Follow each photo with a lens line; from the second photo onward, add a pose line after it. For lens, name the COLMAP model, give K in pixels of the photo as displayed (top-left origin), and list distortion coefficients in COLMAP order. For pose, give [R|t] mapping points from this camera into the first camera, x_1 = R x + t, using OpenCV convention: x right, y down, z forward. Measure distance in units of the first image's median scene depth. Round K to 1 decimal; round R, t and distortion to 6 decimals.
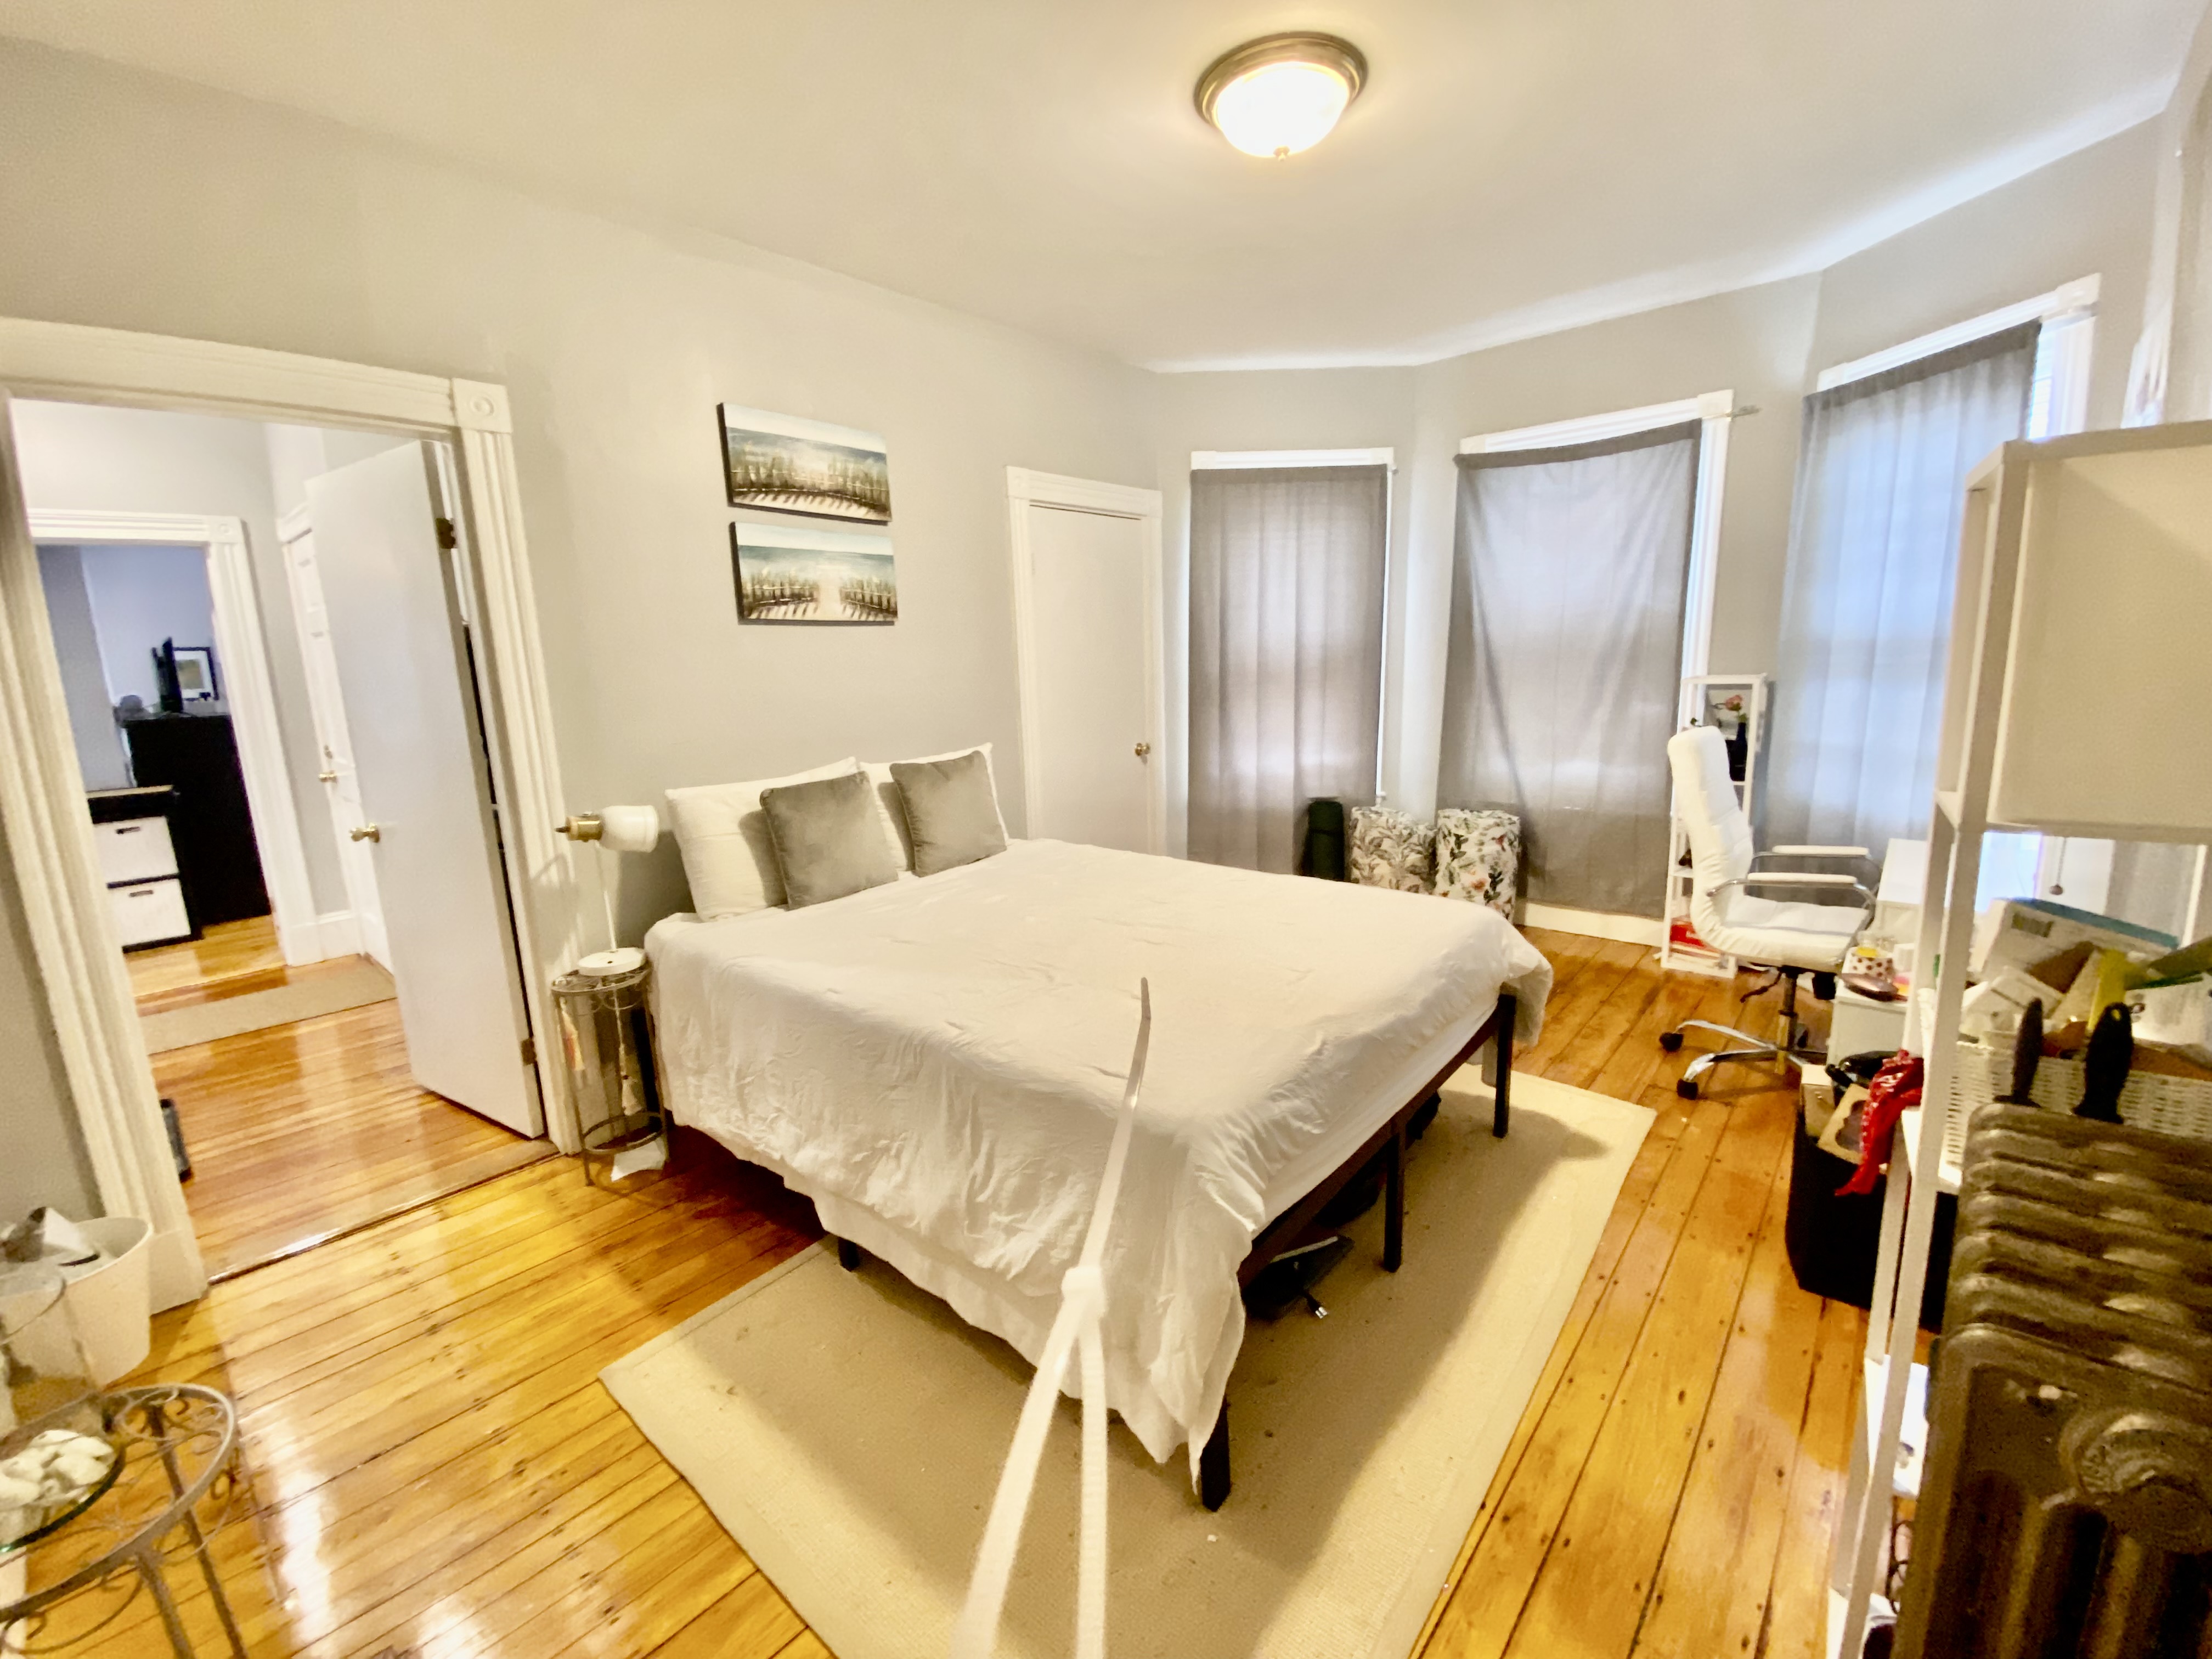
lens RADIAL K [[928.2, 0, 1086.2], [0, 928.2, 836.2], [0, 0, 1]] dist [0.003777, -0.012177]
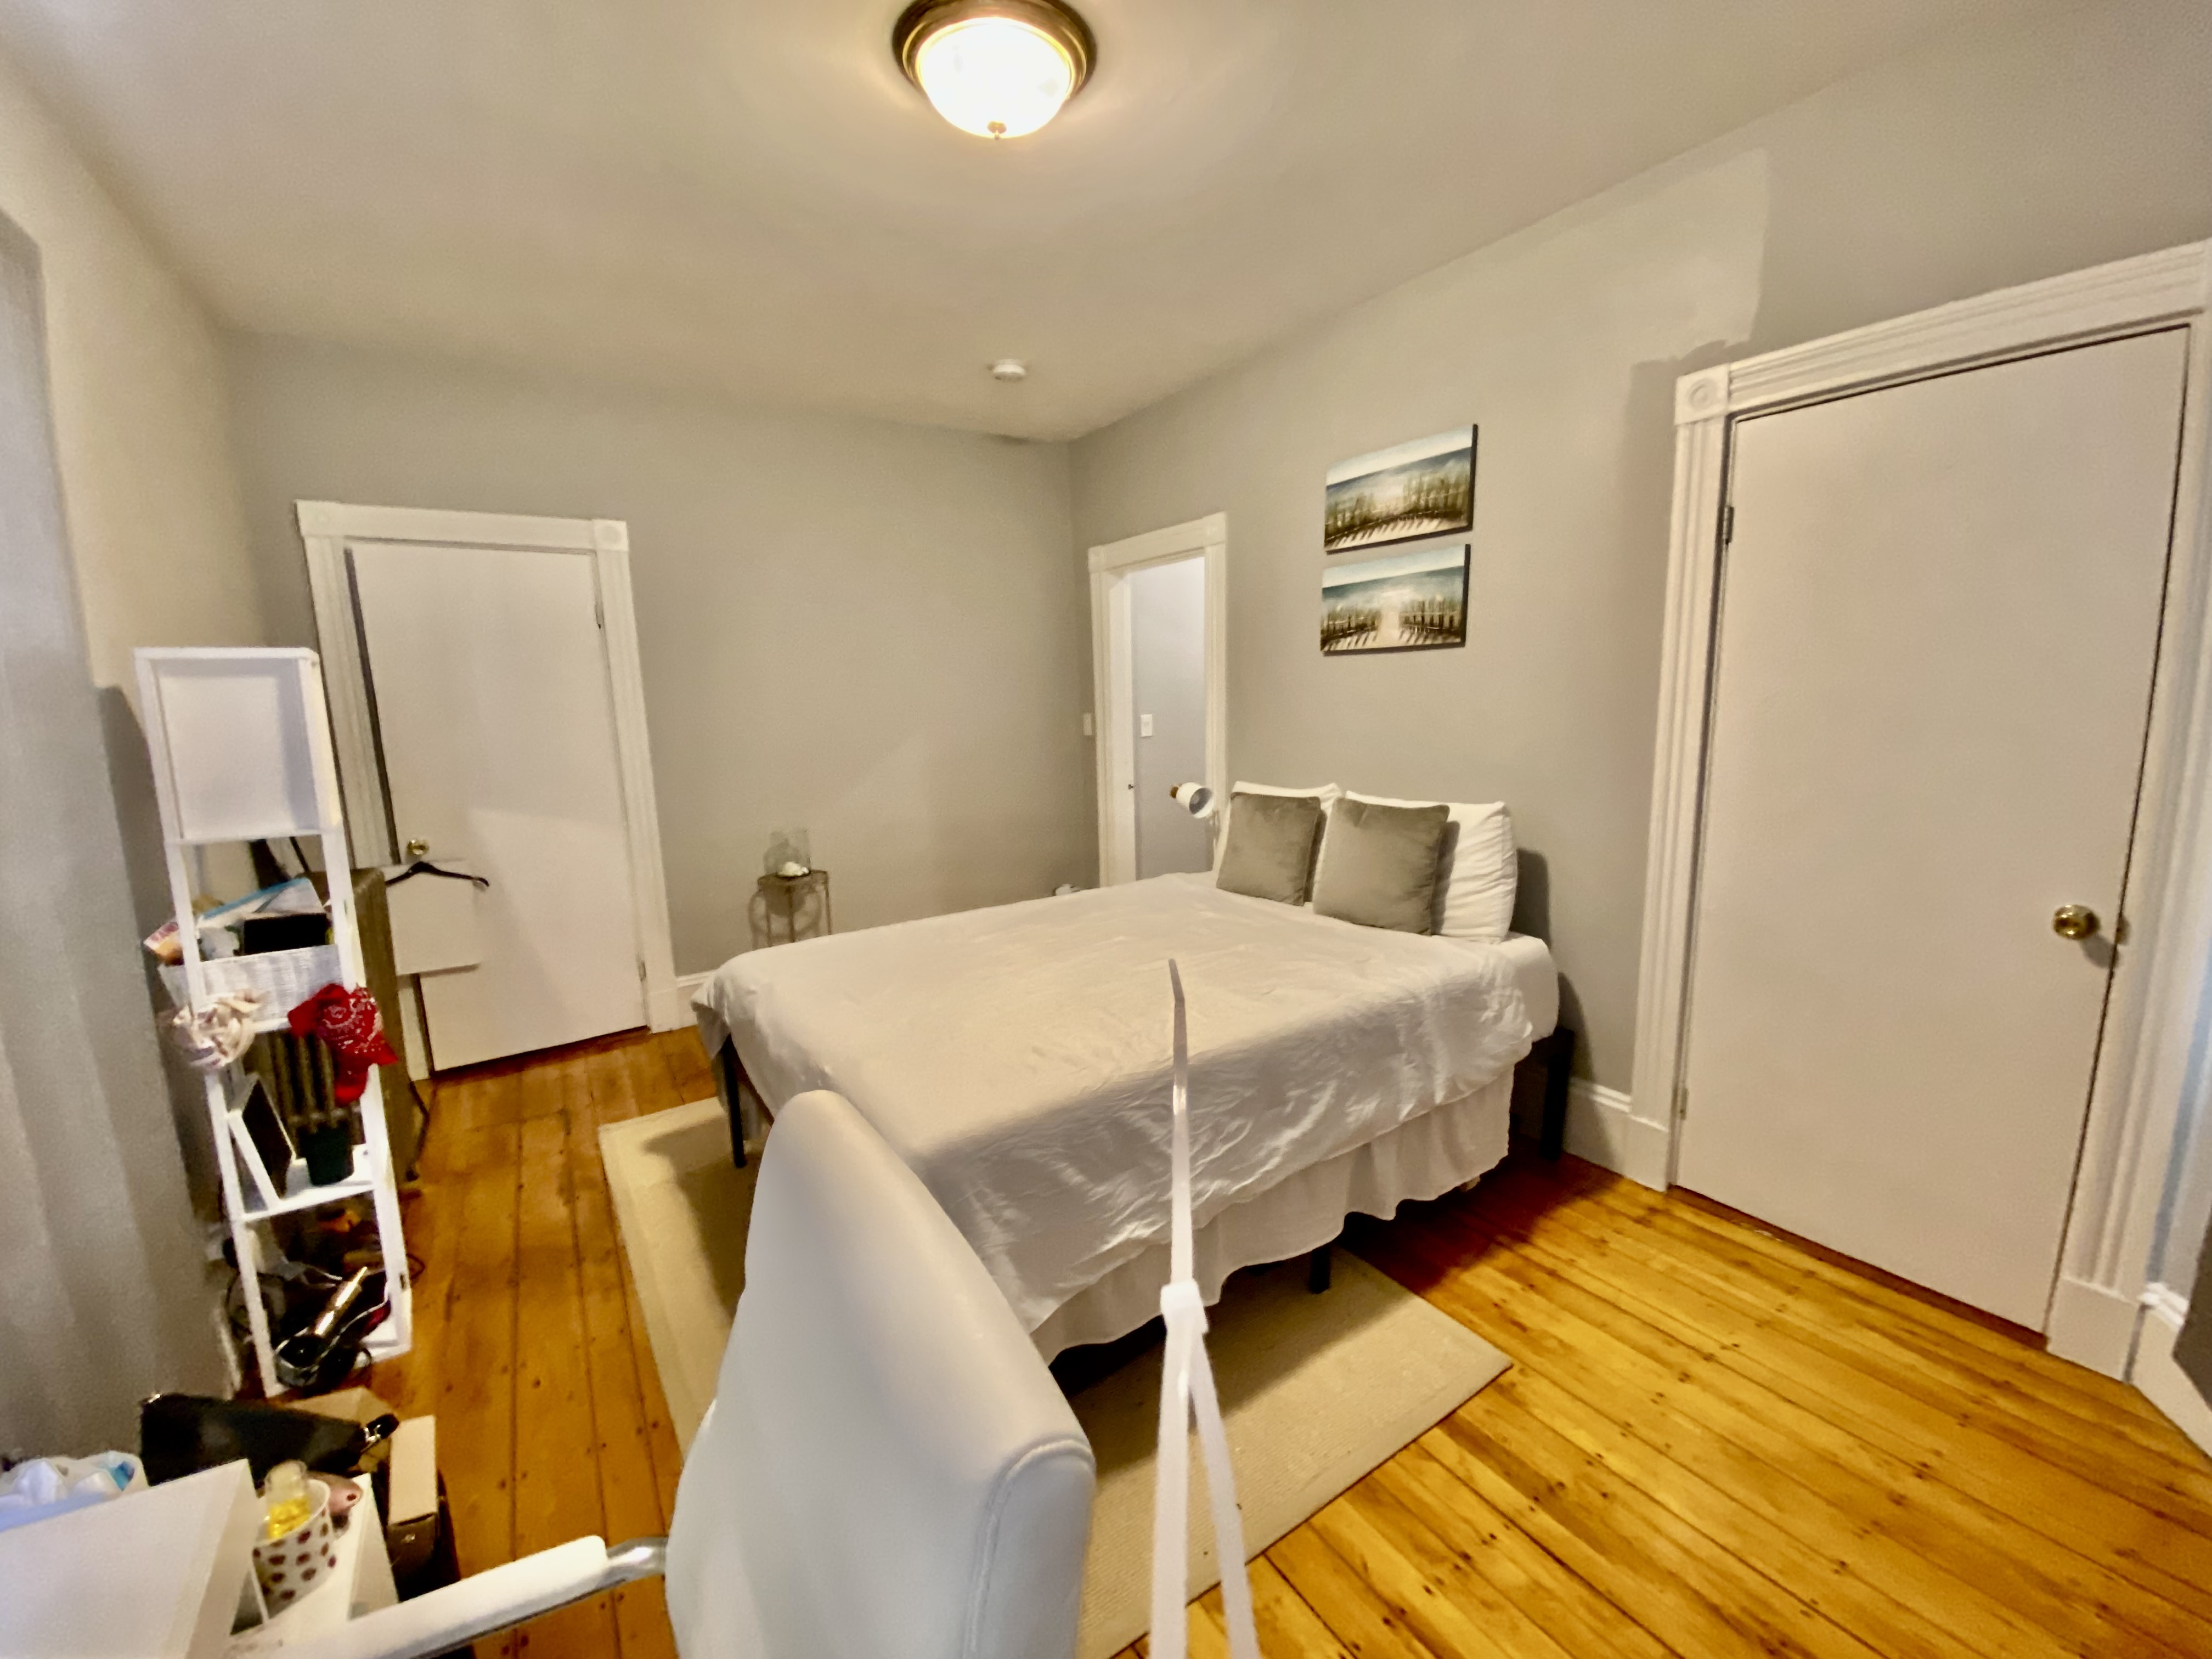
lens RADIAL K [[928.2, 0, 1105.9], [0, 928.2, 838.3], [0, 0, 1]] dist [0.003777, -0.012177]
pose [[-0.275538, 0.183832, -0.943549, 0.775076], [-0.149336, 0.961442, 0.230928, -0.221274], [0.949620, 0.204535, -0.237461, 0.994719]]
